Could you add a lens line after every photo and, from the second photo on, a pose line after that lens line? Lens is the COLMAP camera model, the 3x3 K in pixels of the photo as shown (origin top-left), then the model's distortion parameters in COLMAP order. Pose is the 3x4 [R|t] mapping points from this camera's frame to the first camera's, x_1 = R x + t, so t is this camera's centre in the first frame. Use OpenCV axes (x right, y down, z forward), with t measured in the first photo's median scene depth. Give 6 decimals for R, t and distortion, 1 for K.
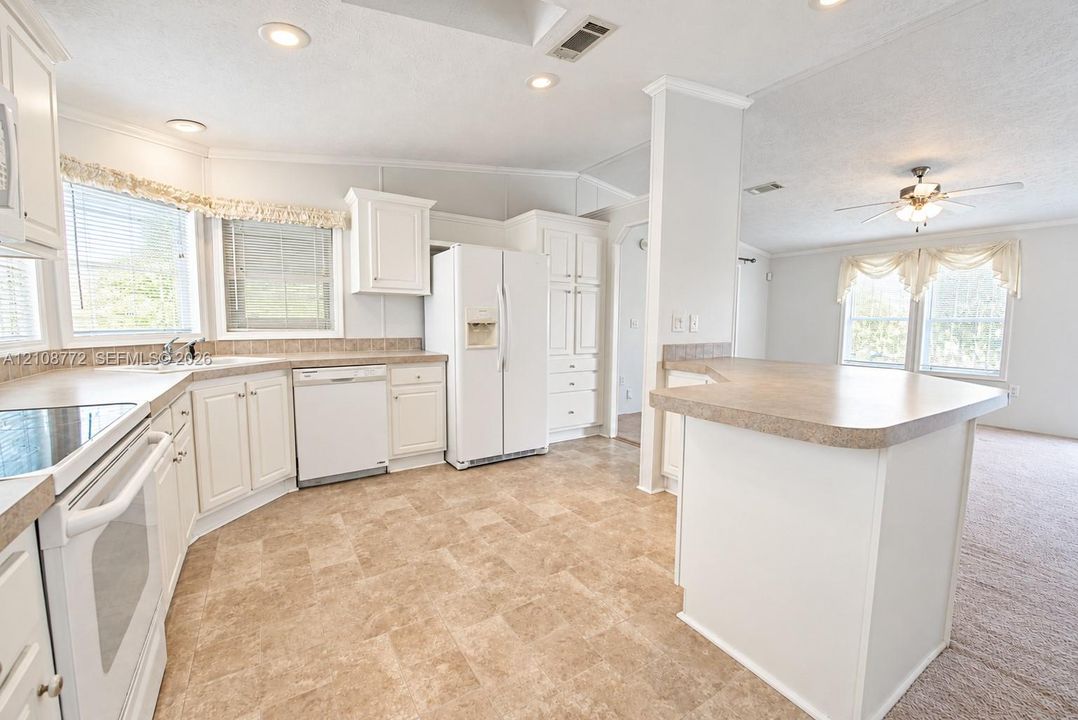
lens RADIAL K [[434.7, 0, 539.0], [0, 434.7, 355.4], [0, 0, 1]] dist [-0.001110, -0.000138]
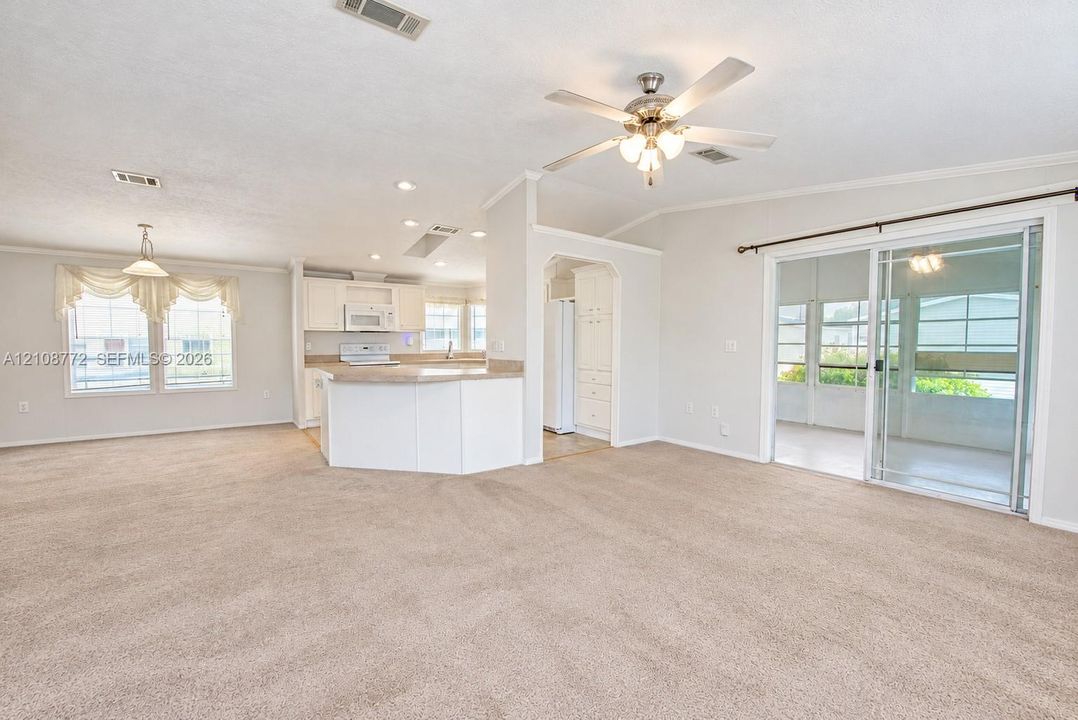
lens RADIAL K [[435.9, 0, 544.5], [0, 435.9, 358.0], [0, 0, 1]] dist [0.000147, -0.000292]
pose [[0.047540, 0.026937, -0.998506, 1.746894], [-0.079027, 0.996604, 0.023123, -0.072981], [0.995738, 0.077810, 0.049507, 1.008961]]
